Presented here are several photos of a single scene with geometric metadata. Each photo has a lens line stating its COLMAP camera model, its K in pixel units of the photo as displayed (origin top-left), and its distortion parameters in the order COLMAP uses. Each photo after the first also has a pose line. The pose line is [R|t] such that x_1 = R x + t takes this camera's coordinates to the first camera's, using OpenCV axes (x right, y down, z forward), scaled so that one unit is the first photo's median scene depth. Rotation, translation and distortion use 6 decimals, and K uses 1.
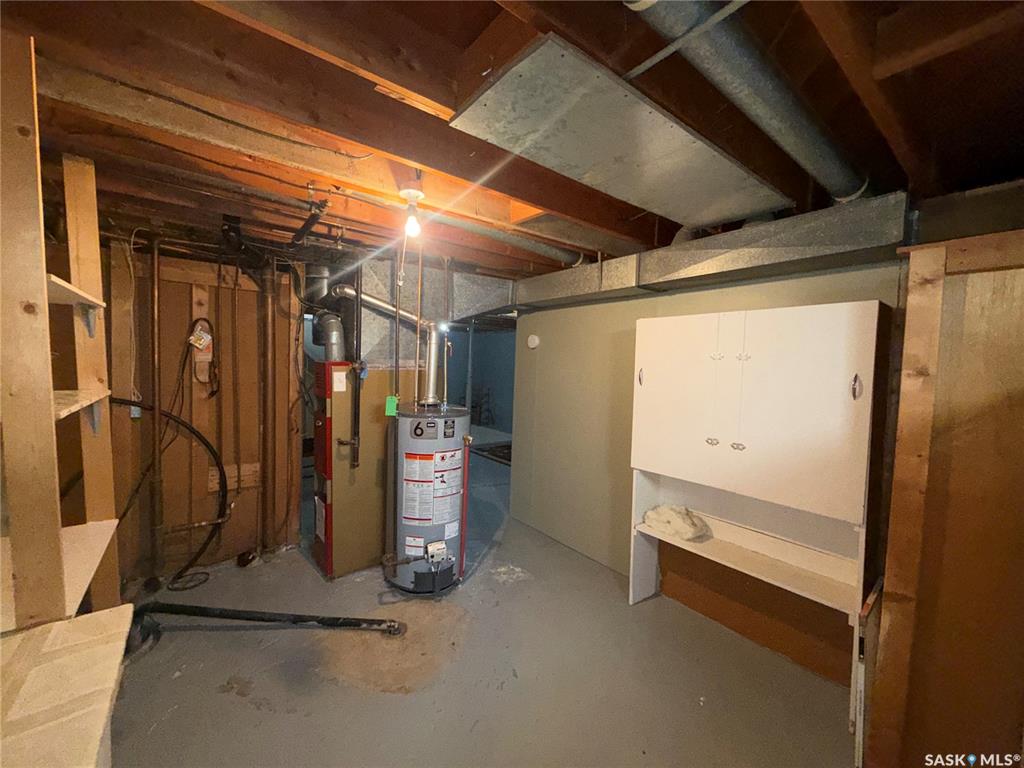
lens RADIAL K [[405.4, 0, 508.1], [0, 405.4, 380.3], [0, 0, 1]] dist [0.007040, 0.000715]
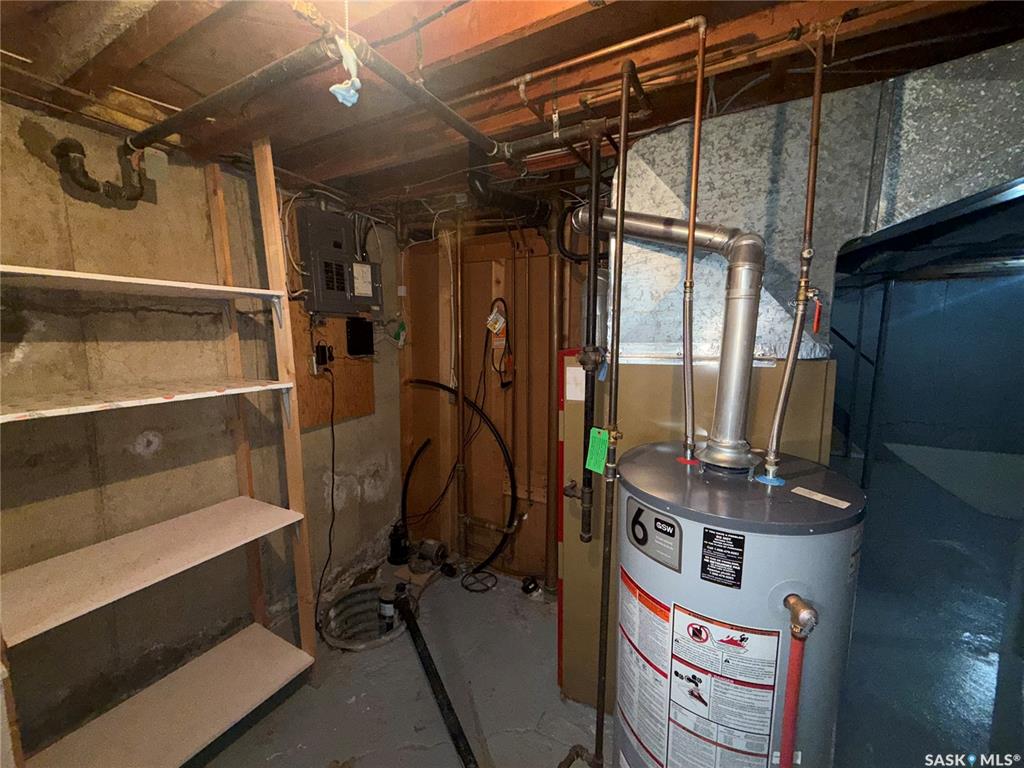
lens RADIAL K [[405.4, 0, 513.9], [0, 405.4, 384.4], [0, 0, 1]] dist [0.007040, 0.000715]
pose [[0.409030, 0.083758, -0.908669, 0.069090], [-0.028130, 0.996463, 0.079188, -0.039904], [0.912087, -0.006829, 0.409939, 0.689774]]
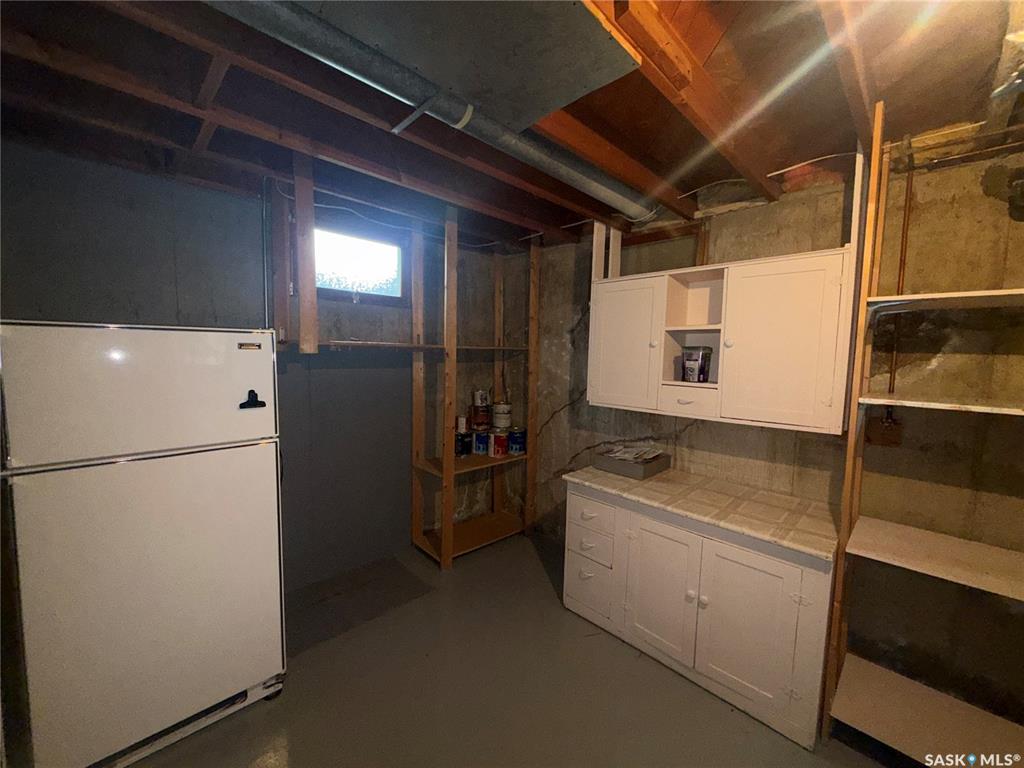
lens RADIAL K [[405.4, 0, 509.6], [0, 405.4, 382.9], [0, 0, 1]] dist [0.007040, 0.000715]
pose [[-0.992561, -0.019068, -0.120246, 0.092723], [-0.034753, 0.990940, 0.129729, -0.047101], [0.116683, 0.132943, -0.984231, 0.856528]]
